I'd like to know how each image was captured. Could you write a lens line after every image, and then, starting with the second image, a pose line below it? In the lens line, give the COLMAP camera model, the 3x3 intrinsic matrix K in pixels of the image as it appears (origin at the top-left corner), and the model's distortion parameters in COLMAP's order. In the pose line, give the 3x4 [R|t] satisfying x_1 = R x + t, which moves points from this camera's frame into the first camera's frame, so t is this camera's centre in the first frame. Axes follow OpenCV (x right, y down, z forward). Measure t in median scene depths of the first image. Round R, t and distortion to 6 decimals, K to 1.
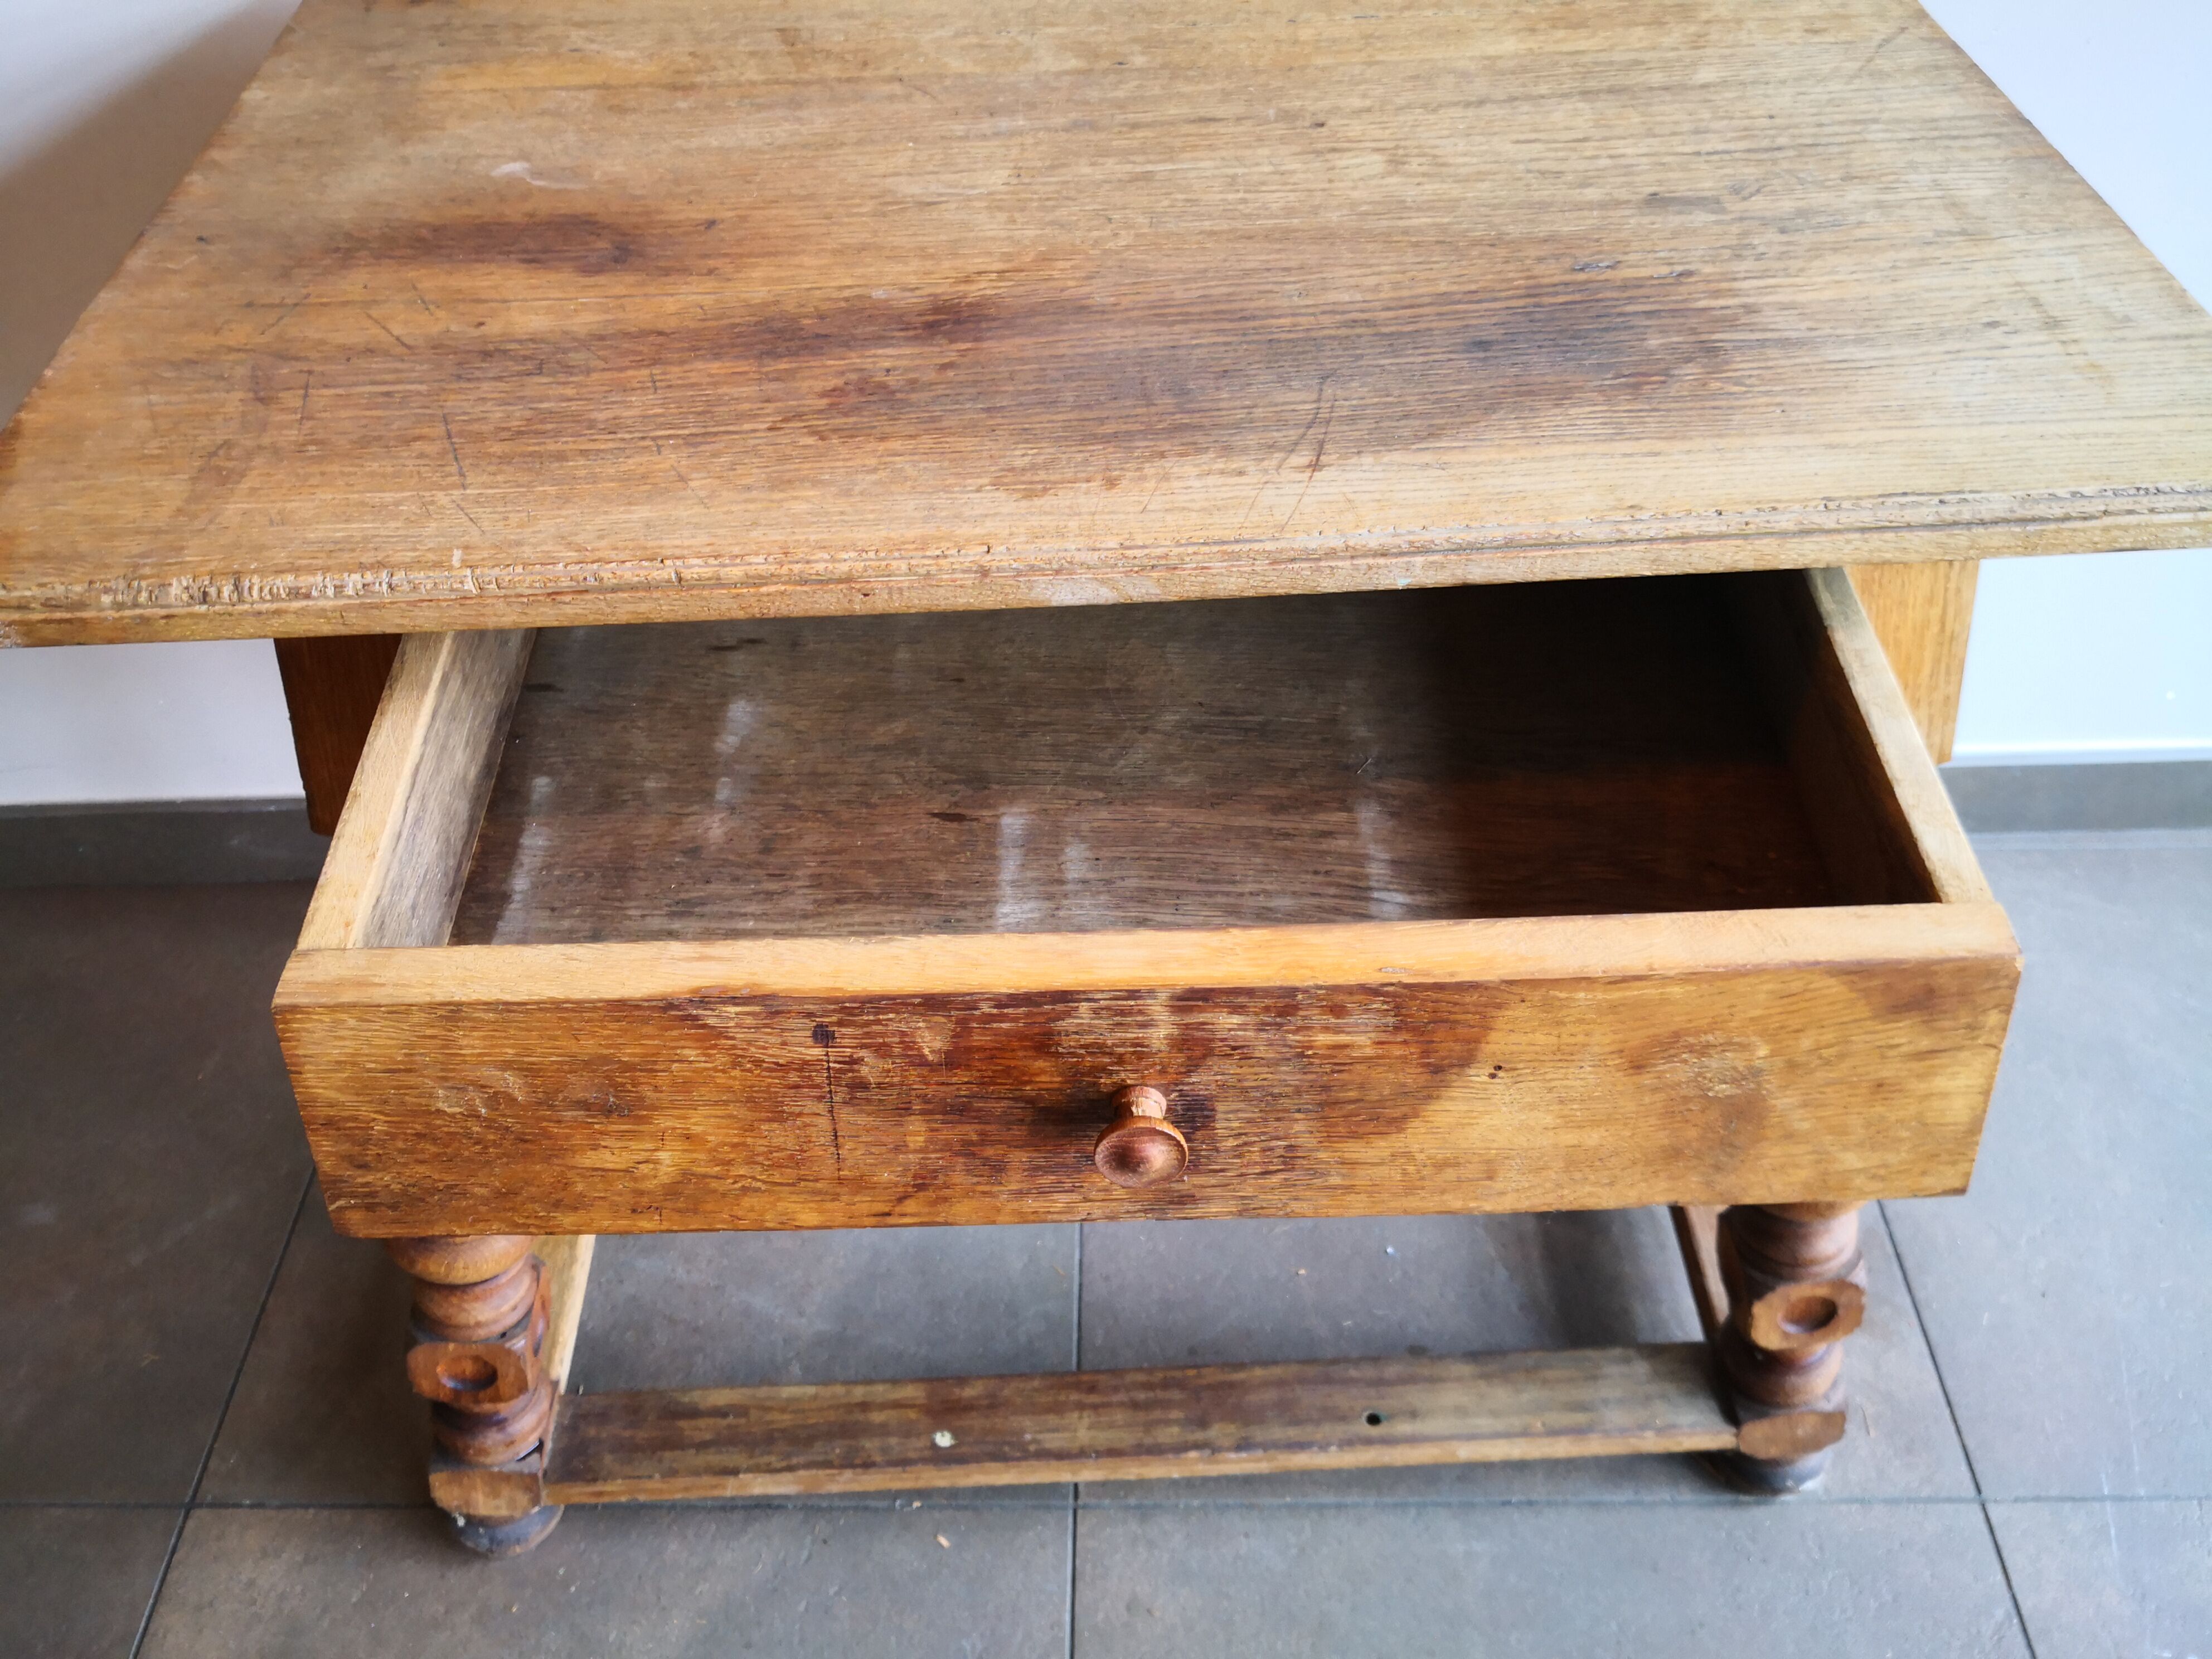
lens RADIAL K [[1785.8, 0, 1103.4], [0, 1785.8, 851.3], [0, 0, 1]] dist [0.005397, -0.015979]
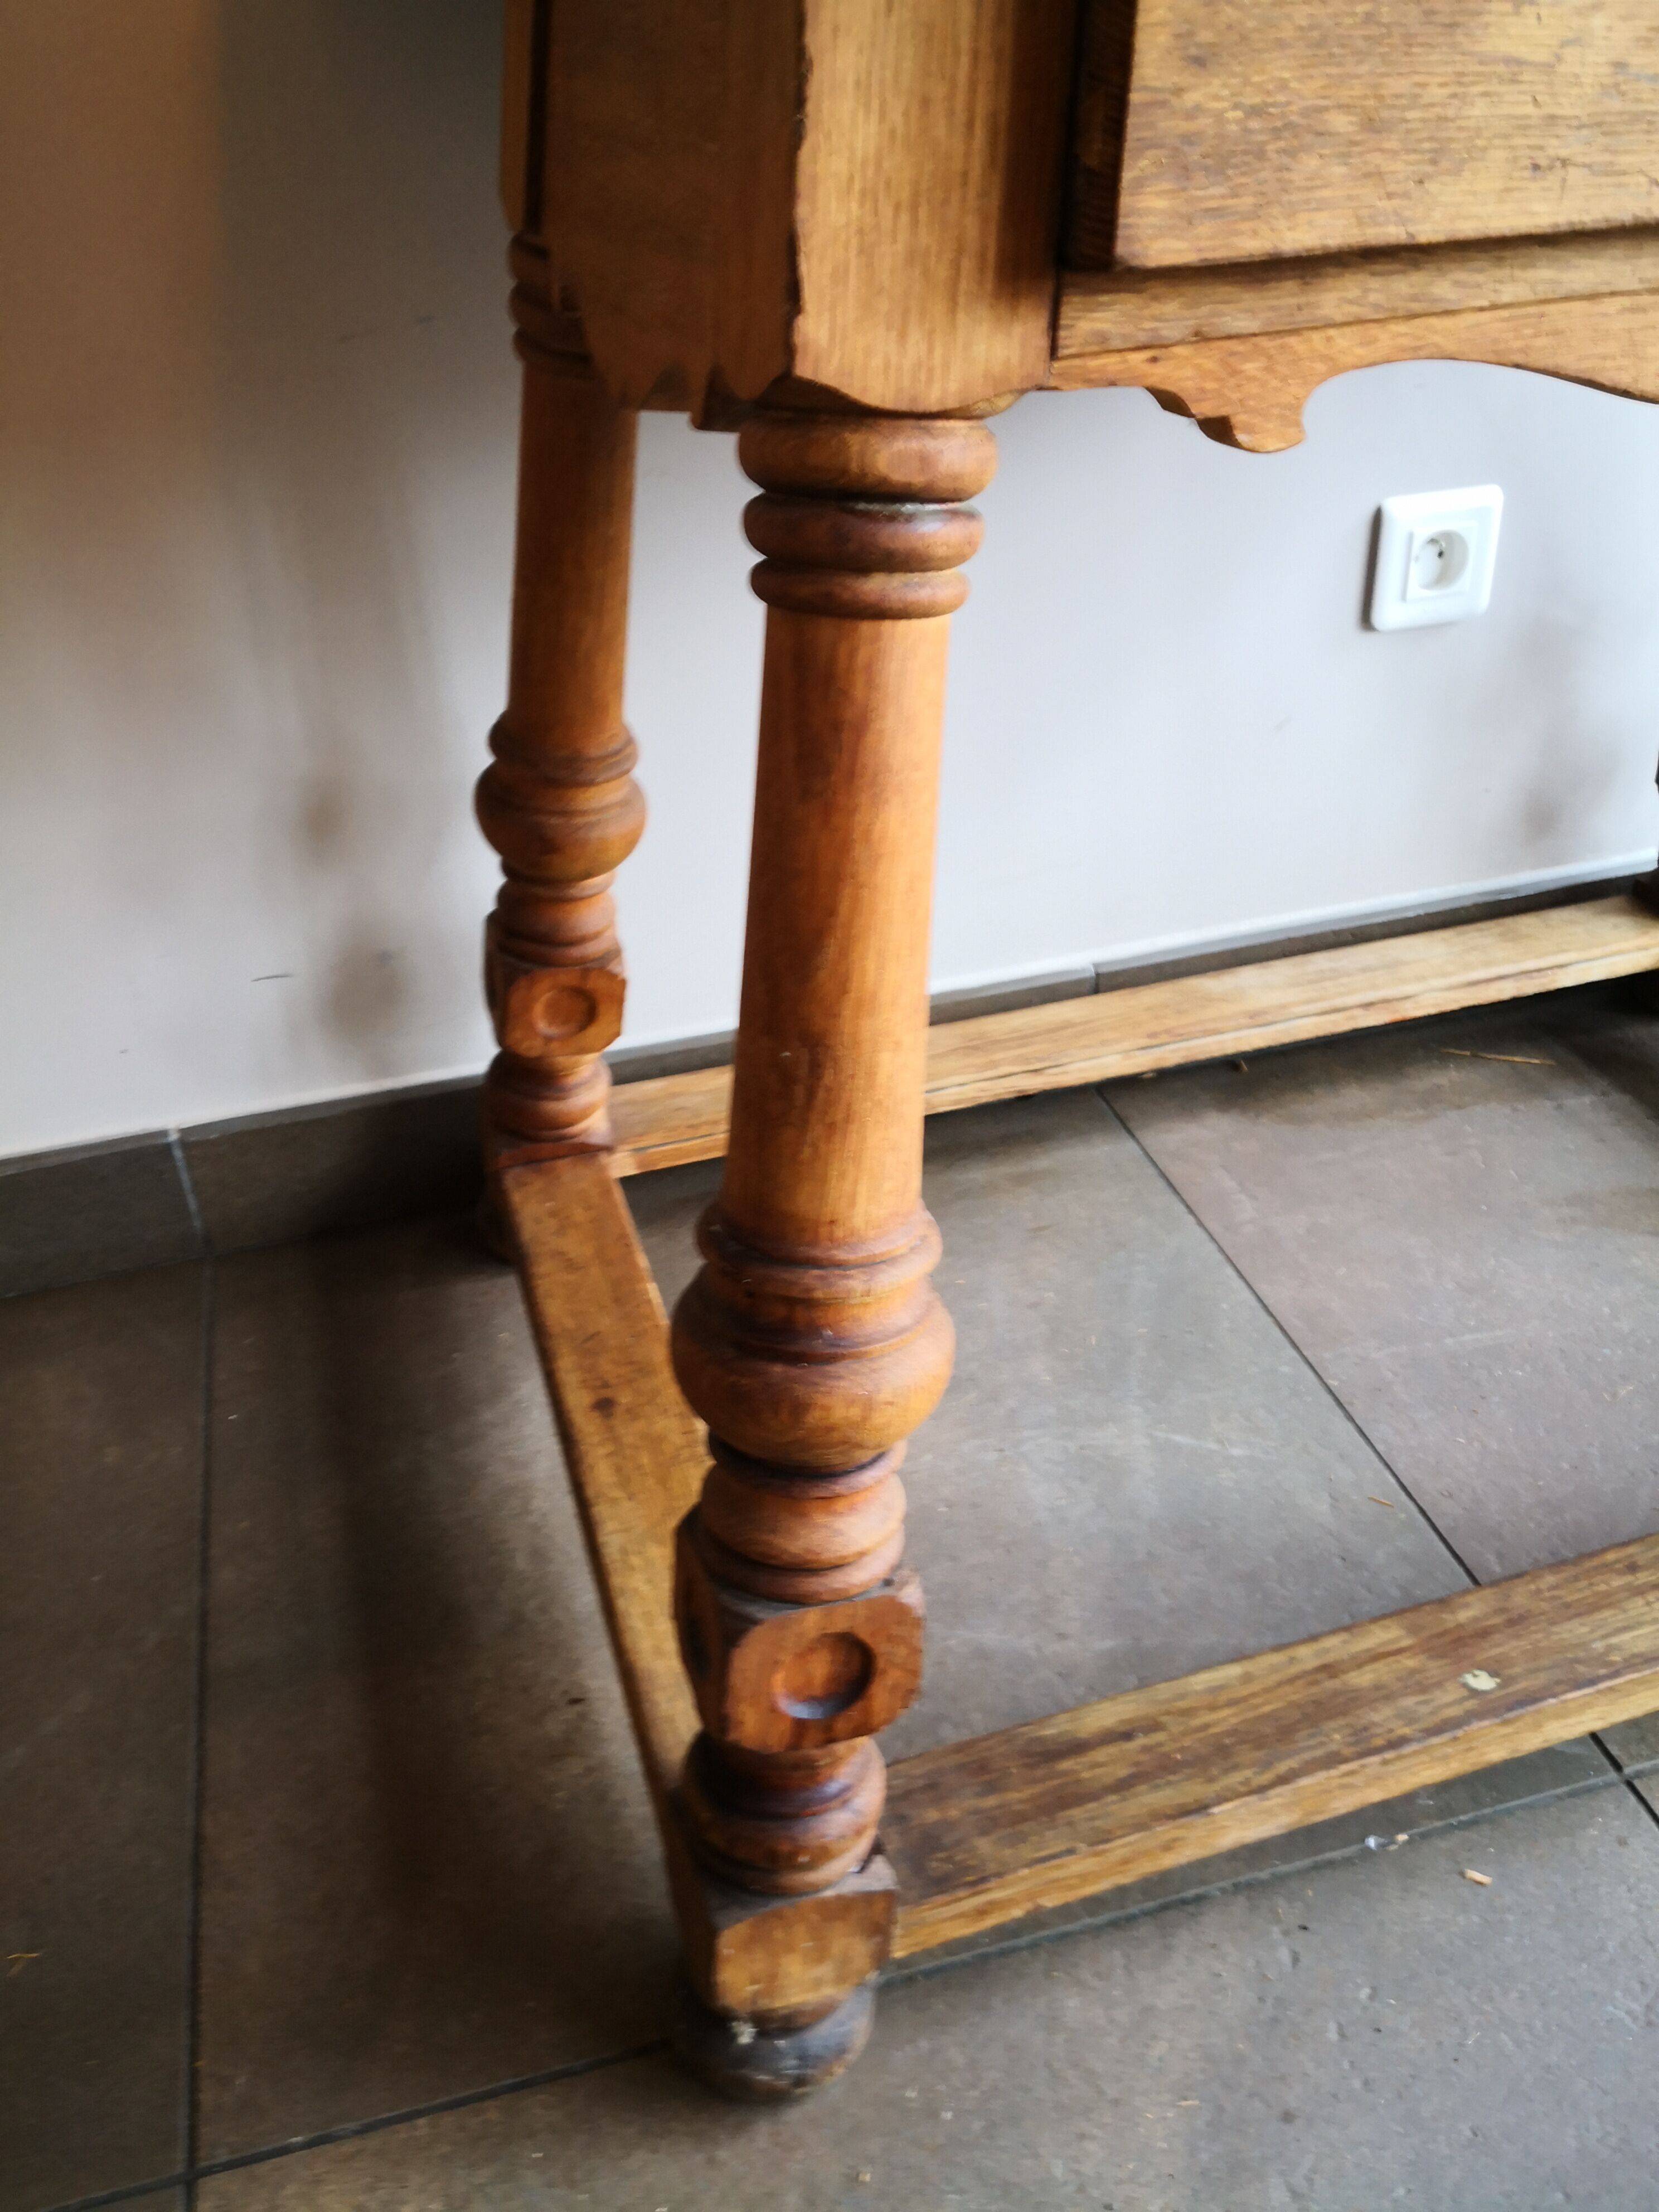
lens RADIAL K [[1800.4, 0, 808.4], [0, 1800.4, 1107.0], [0, 0, 1]] dist [0.014344, -0.048342]
pose [[0.965219, -0.161866, 0.205310, -0.666951], [0.205634, 0.954981, -0.213837, 0.359922], [-0.161454, 0.248619, 0.955051, 0.619712]]
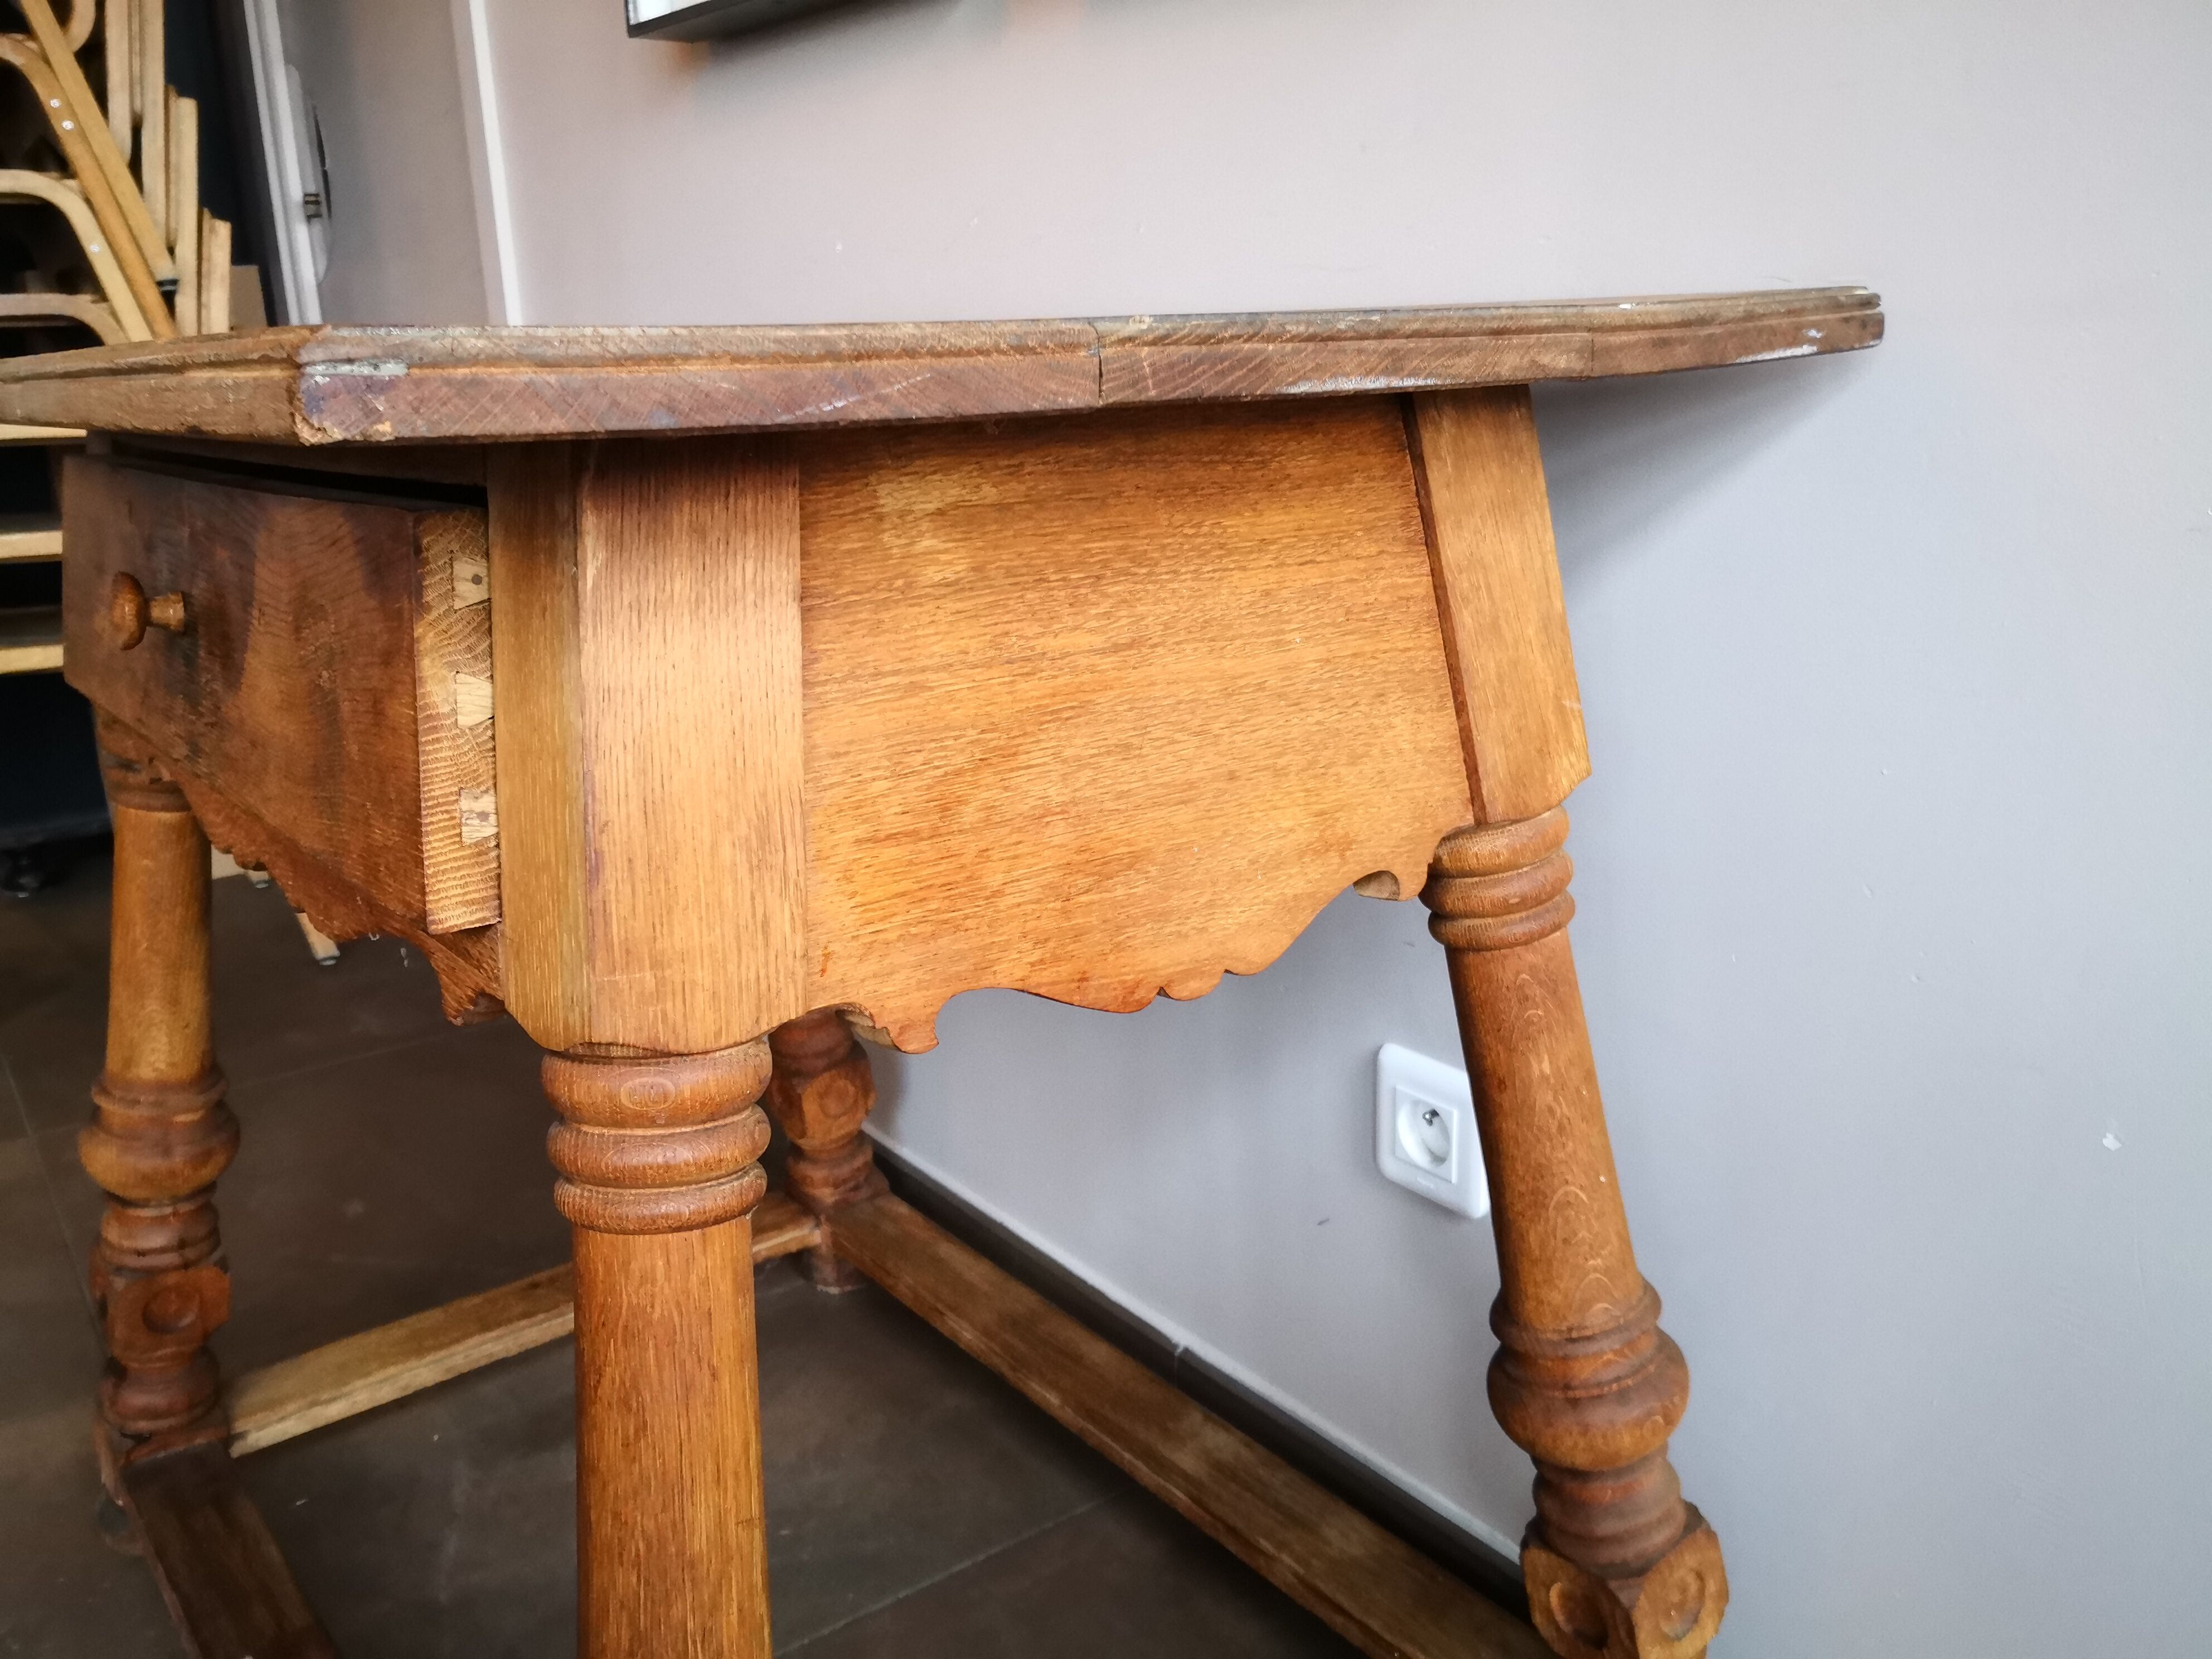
lens RADIAL K [[1800.4, 0, 1106.5], [0, 1800.4, 852.1], [0, 0, 1]] dist [0.014344, -0.048342]
pose [[0.592897, 0.232770, -0.770903, 1.199744], [-0.564800, 0.802568, -0.192053, -0.093206], [0.573998, 0.549274, 0.607309, 0.788345]]
